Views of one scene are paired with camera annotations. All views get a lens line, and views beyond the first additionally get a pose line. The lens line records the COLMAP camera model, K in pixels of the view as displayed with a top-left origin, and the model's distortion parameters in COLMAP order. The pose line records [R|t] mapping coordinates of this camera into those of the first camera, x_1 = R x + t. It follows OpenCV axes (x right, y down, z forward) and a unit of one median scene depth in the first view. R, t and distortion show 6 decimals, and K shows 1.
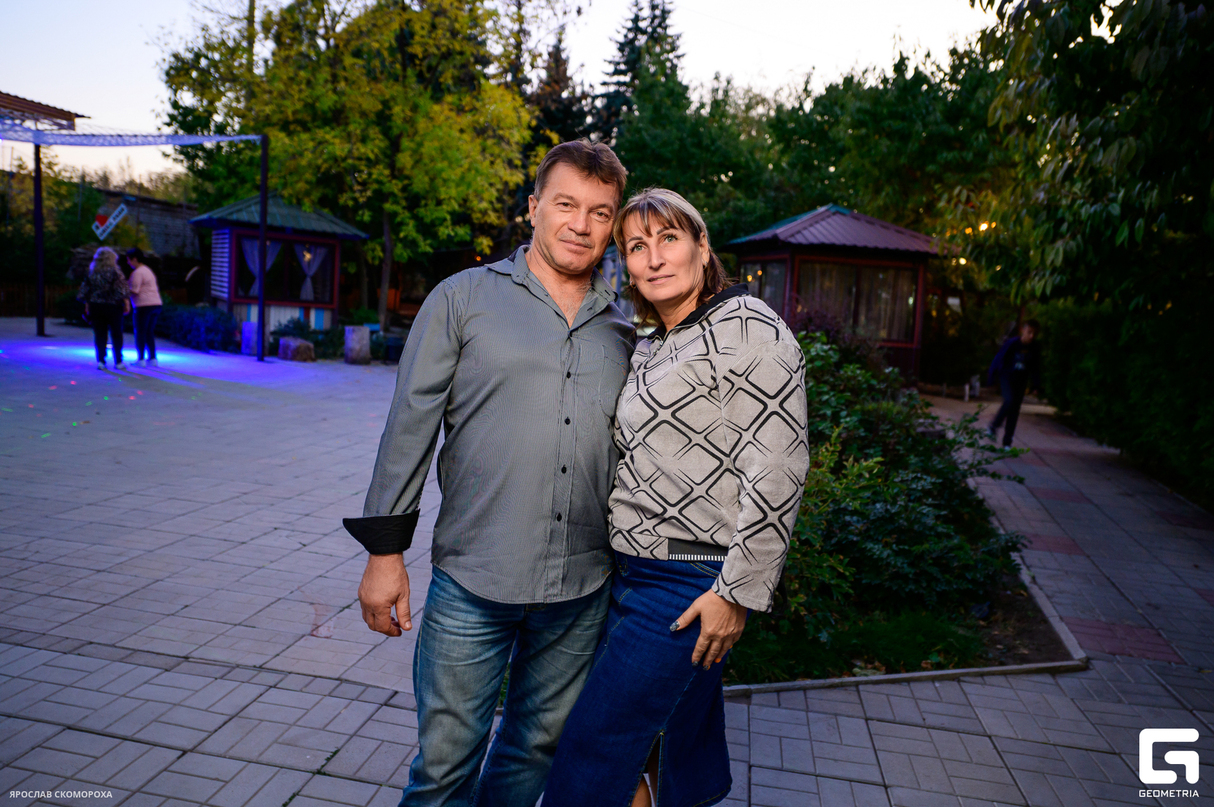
lens RADIAL K [[816.2, 0, 607.0], [0, 816.2, 403.5], [0, 0, 1]] dist [-0.001726, -0.001085]
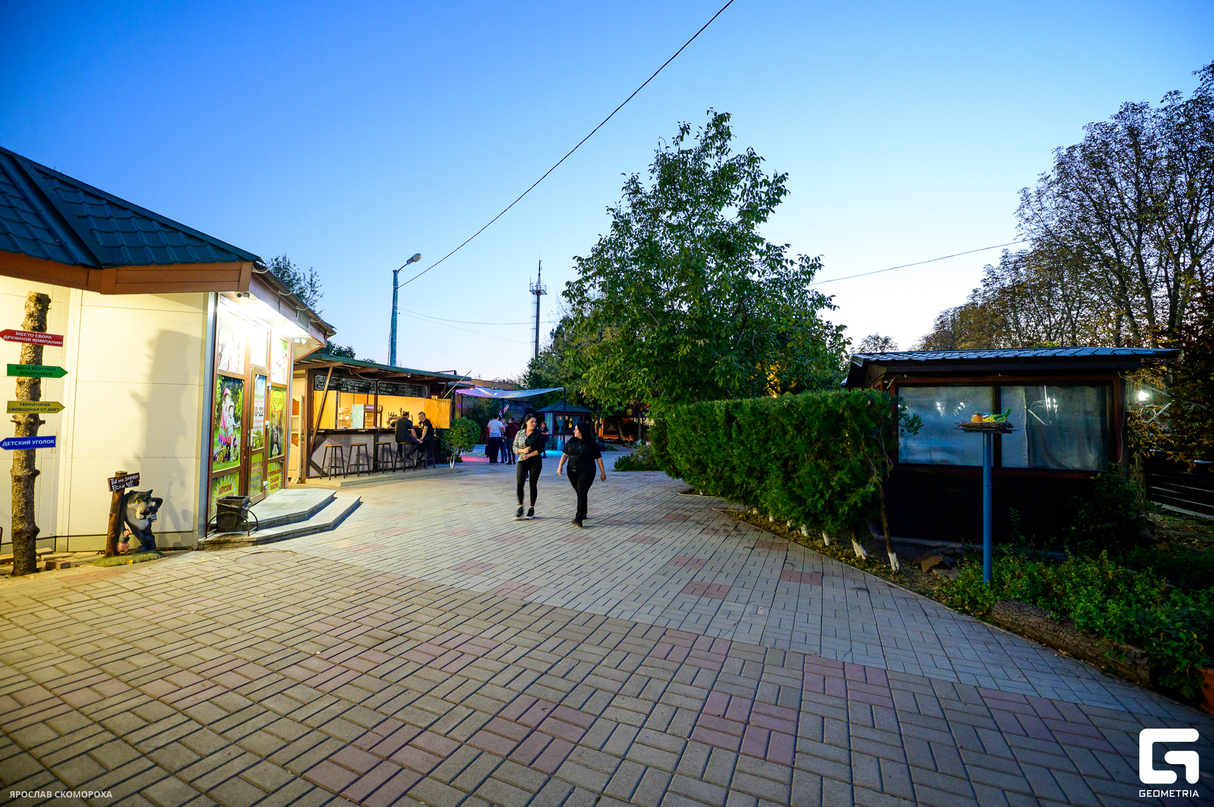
lens RADIAL K [[507.1, 0, 609.2], [0, 507.1, 406.9], [0, 0, 1]] dist [-0.001005, -0.009950]
pose [[0.971212, -0.070667, -0.227495, 0.225763], [0.030838, 0.984247, -0.174088, 0.123920], [0.236213, 0.162061, 0.958092, -0.897750]]
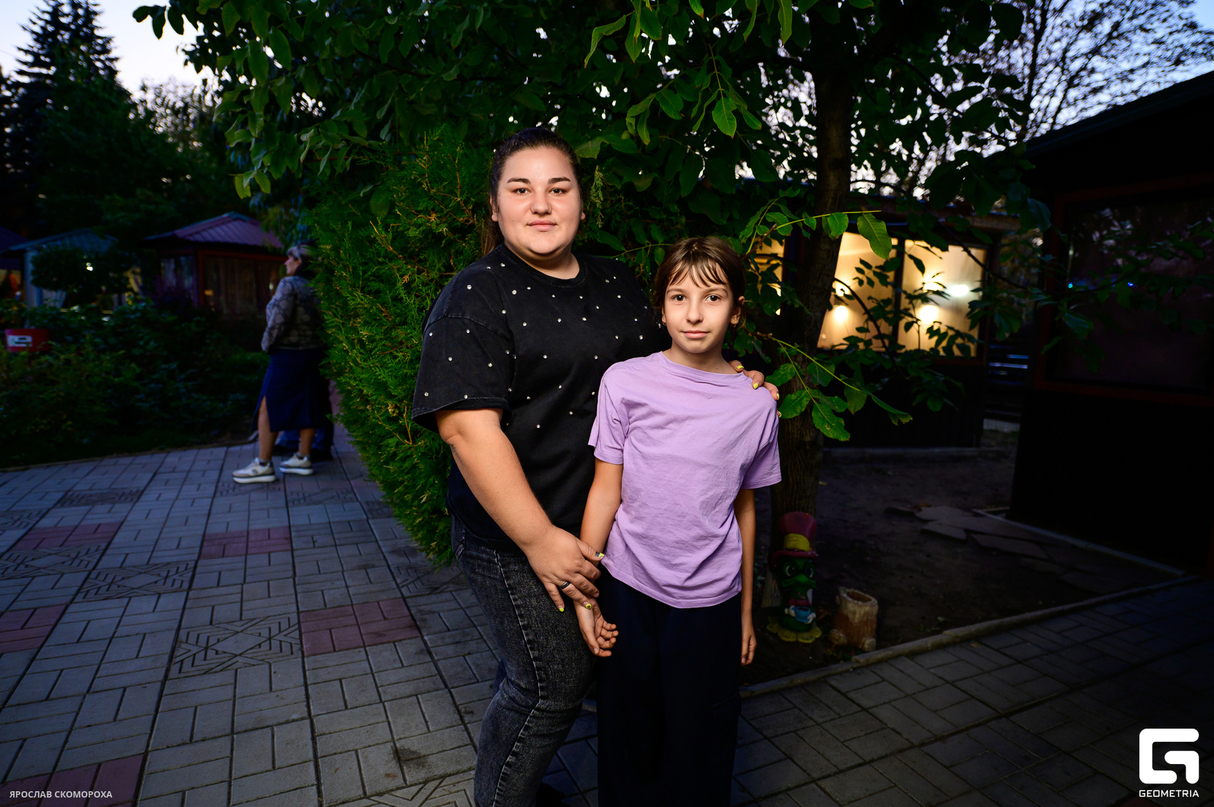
lens RADIAL K [[683.0, 0, 624.4], [0, 683.0, 398.4], [0, 0, 1]] dist [0.001281, 0.000522]
pose [[0.789267, -0.104857, 0.605031, 0.054818], [0.088165, 0.994454, 0.057335, 0.034423], [-0.607687, 0.008089, 0.794135, -0.188091]]
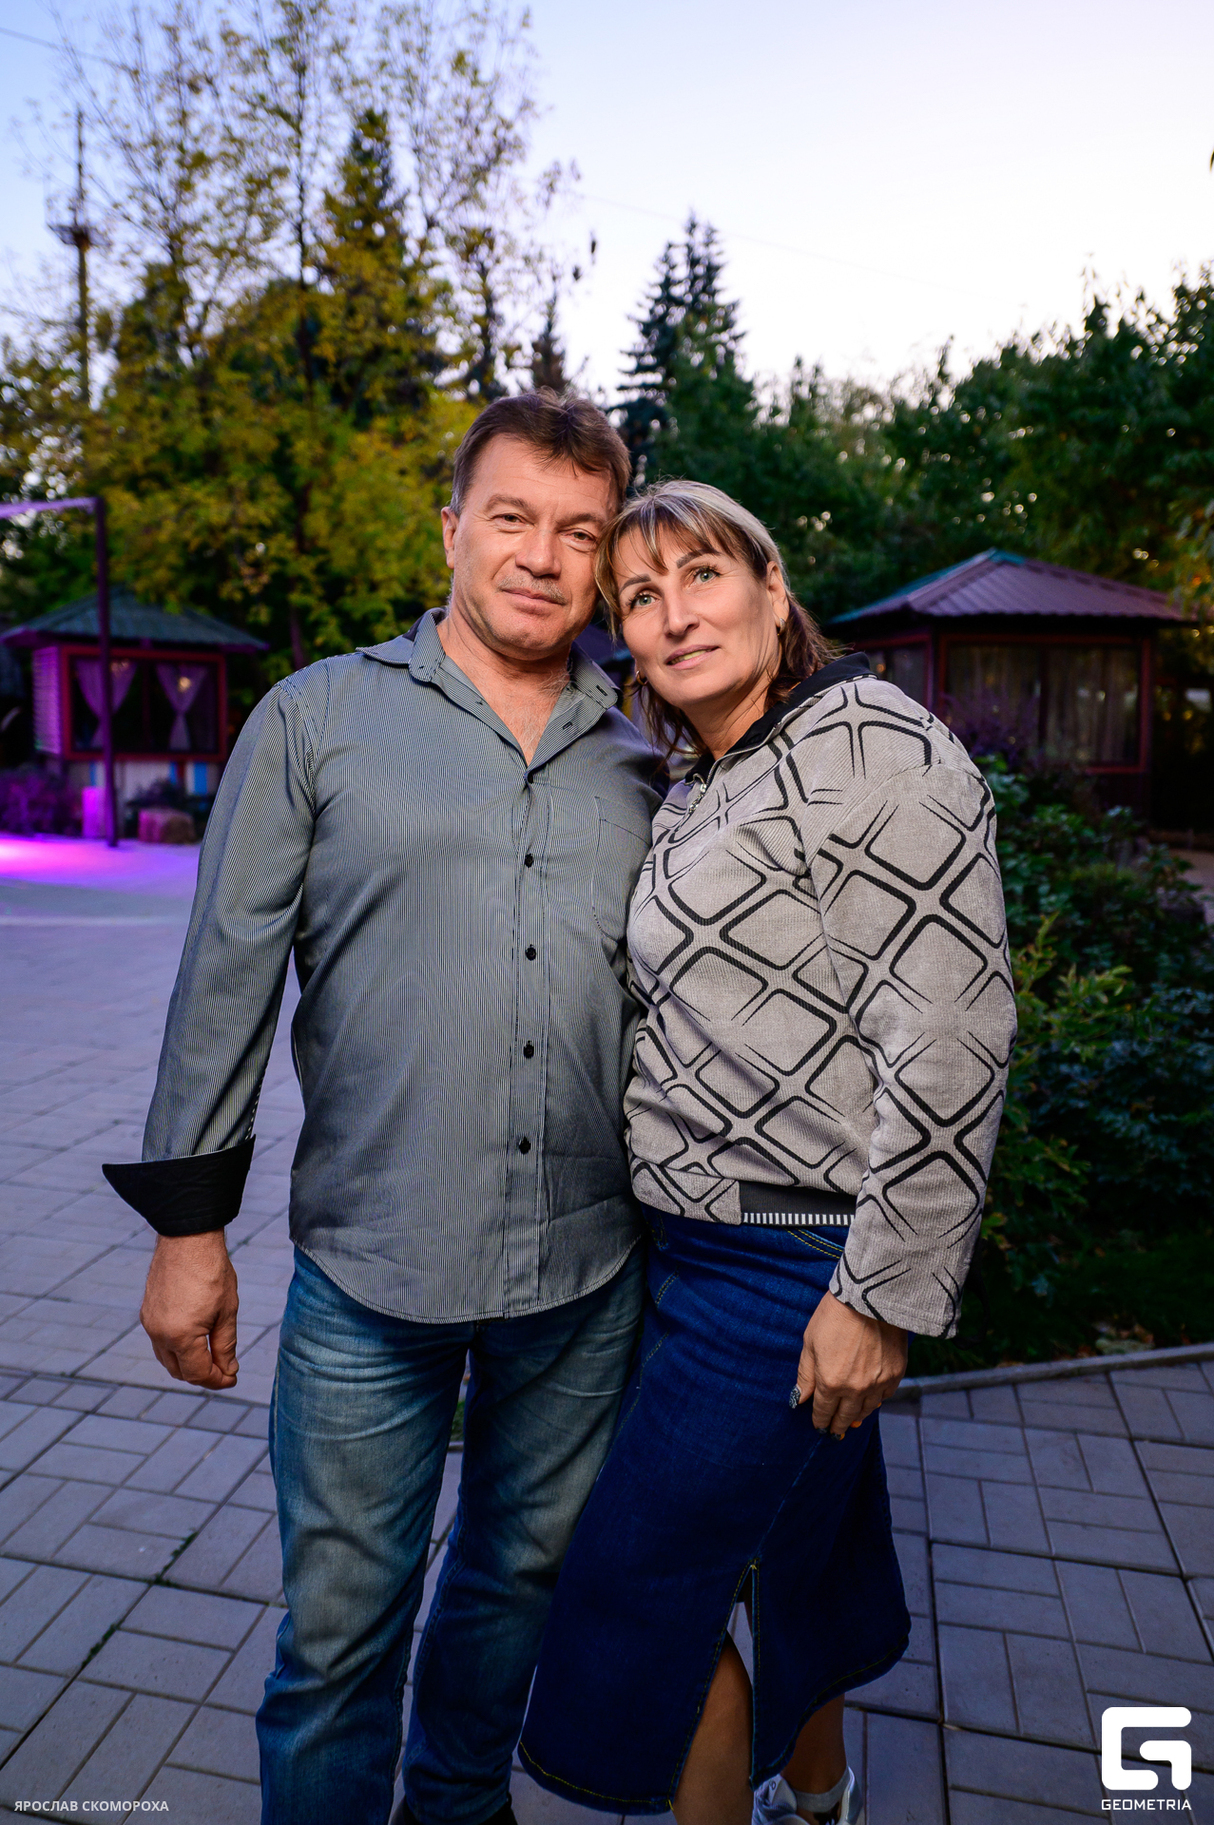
lens RADIAL K [[1244.5, 0, 594.2], [0, 1244.5, 904.8], [0, 0, 1]] dist [0.000698, 0.003769]
pose [[0.997720, -0.048637, -0.046789, 0.001420], [0.049369, 0.998674, 0.014620, -0.001711], [0.046016, -0.016896, 0.998798, 0.023609]]
